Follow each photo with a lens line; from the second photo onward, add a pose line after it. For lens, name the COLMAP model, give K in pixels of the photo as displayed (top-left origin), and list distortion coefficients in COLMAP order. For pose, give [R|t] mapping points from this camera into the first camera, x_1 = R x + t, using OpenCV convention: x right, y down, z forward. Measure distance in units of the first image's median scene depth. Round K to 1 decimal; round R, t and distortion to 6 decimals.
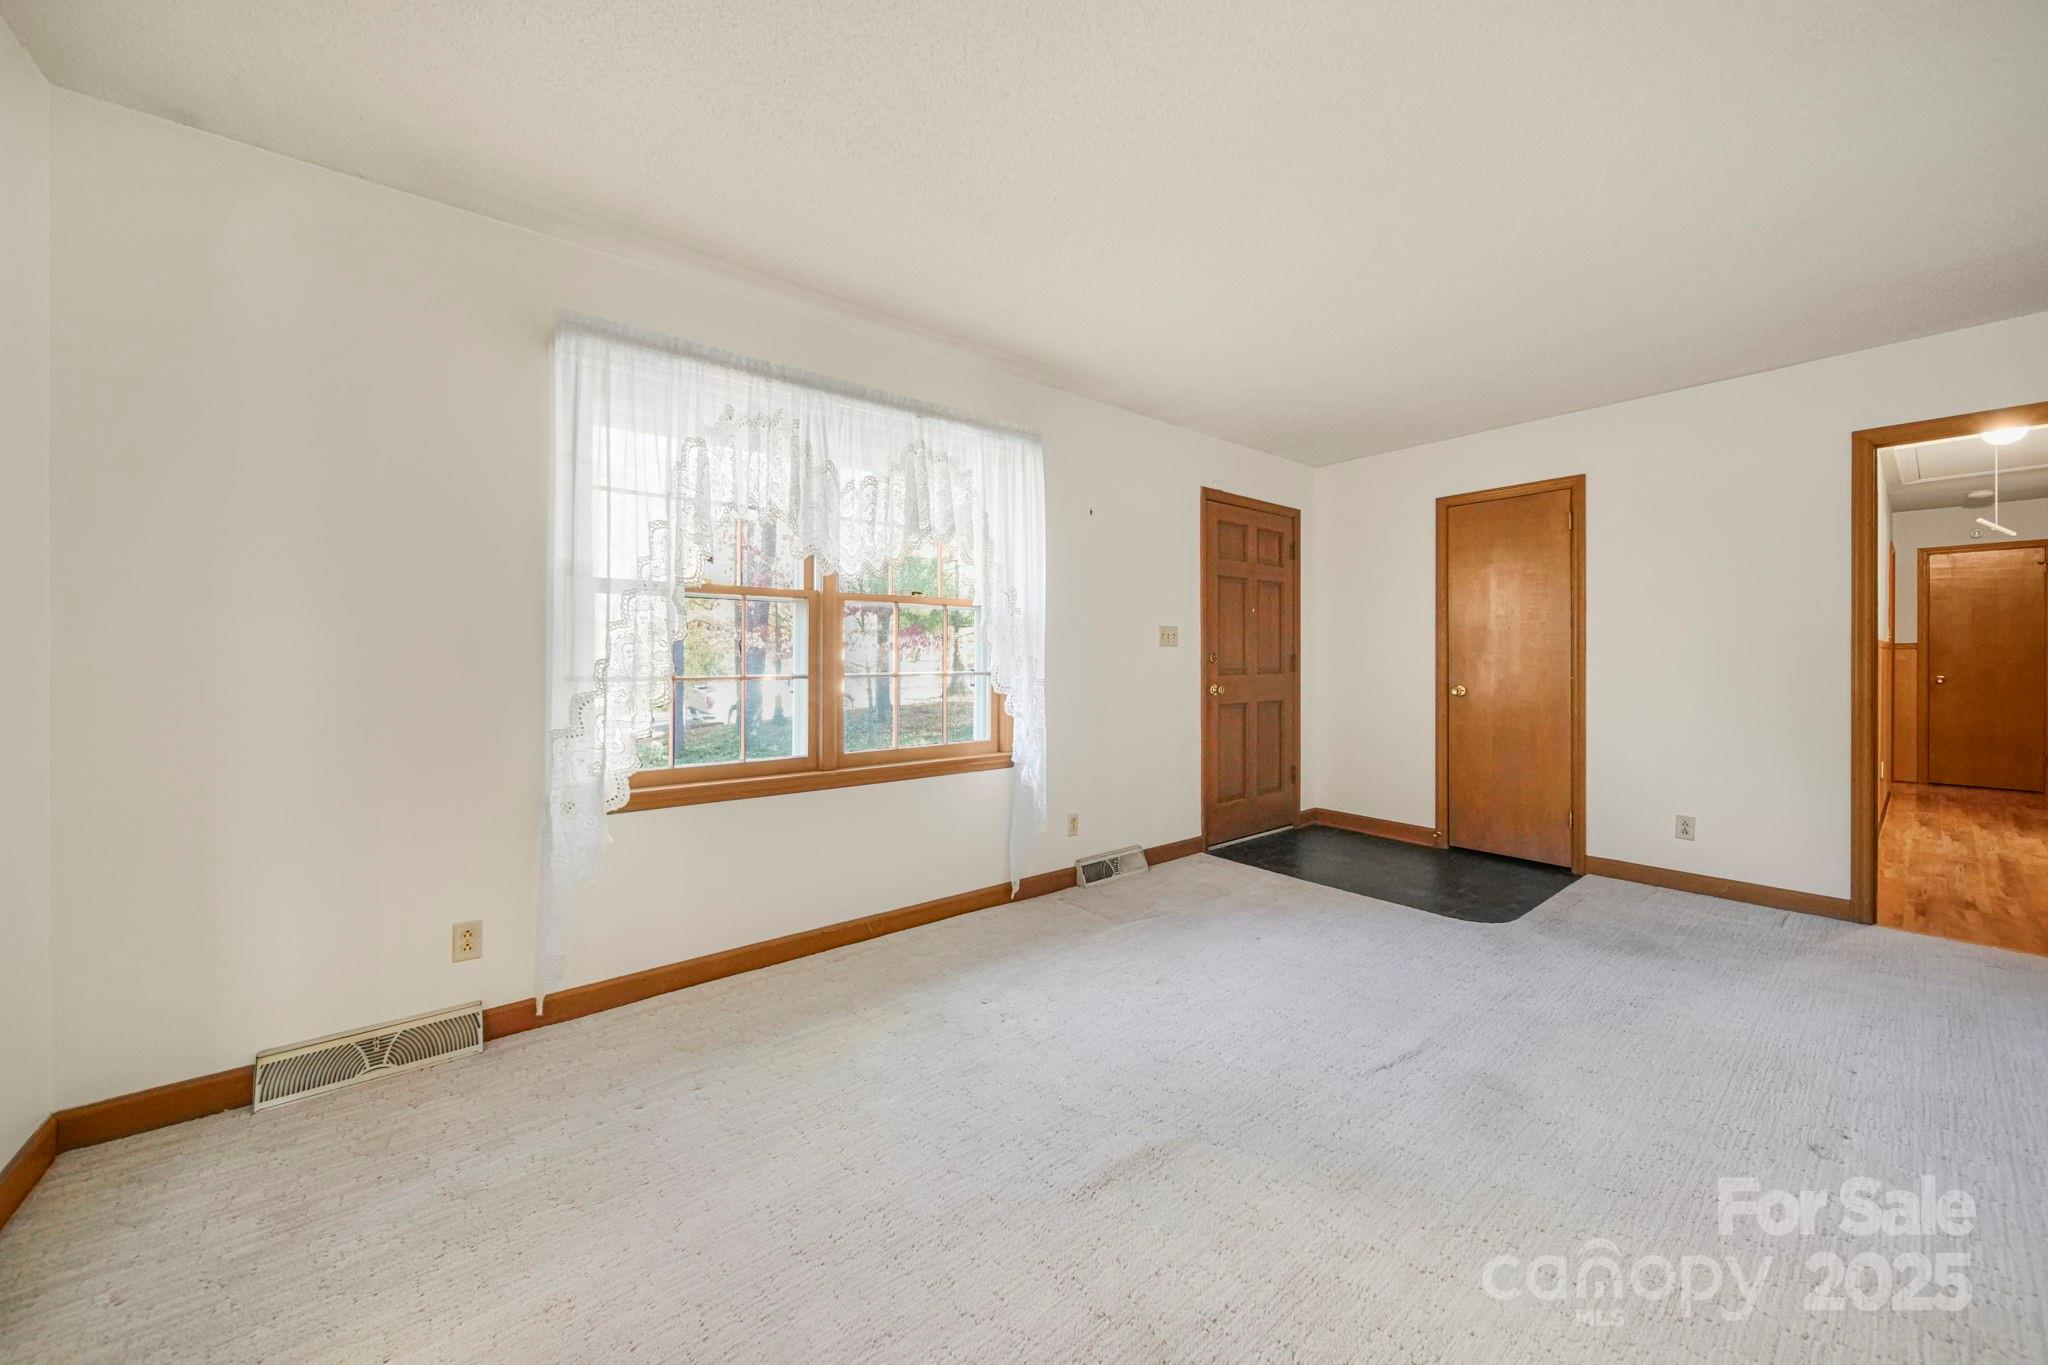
lens RADIAL K [[719.4, 0, 1026.3], [0, 719.4, 661.5], [0, 0, 1]] dist [-0.002891, -0.000108]
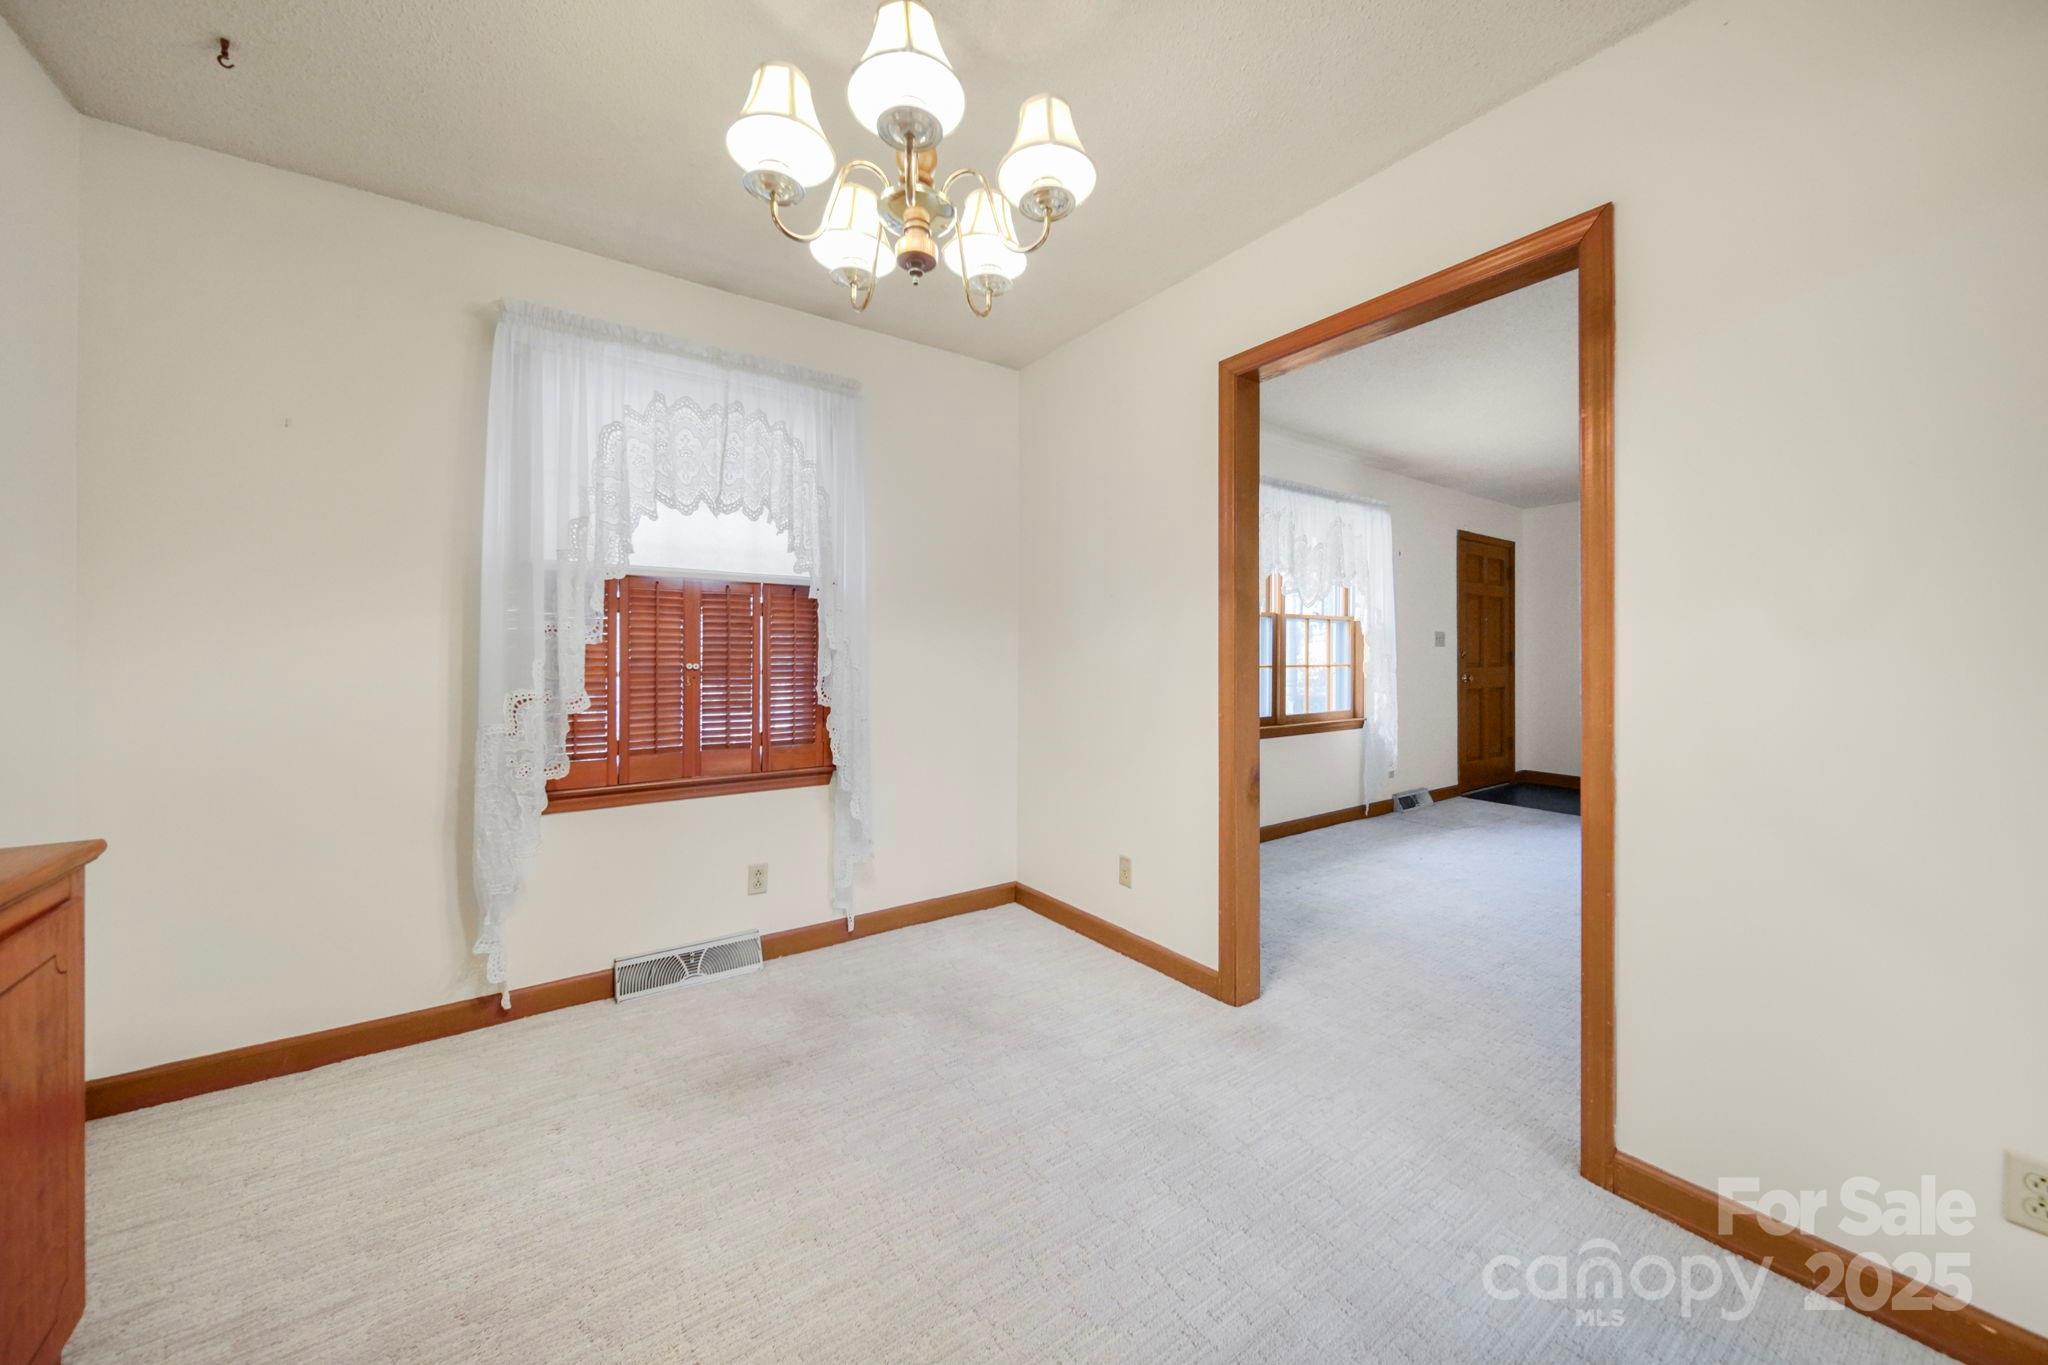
lens RADIAL K [[719.4, 0, 960.4], [0, 719.4, 661.7], [0, 0, 1]] dist [-0.002891, -0.000108]
pose [[0.995889, -0.001359, -0.090573, -0.575444], [0.001448, 0.999999, 0.000911, 0.005713], [0.090571, -0.001039, 0.995889, -0.448641]]
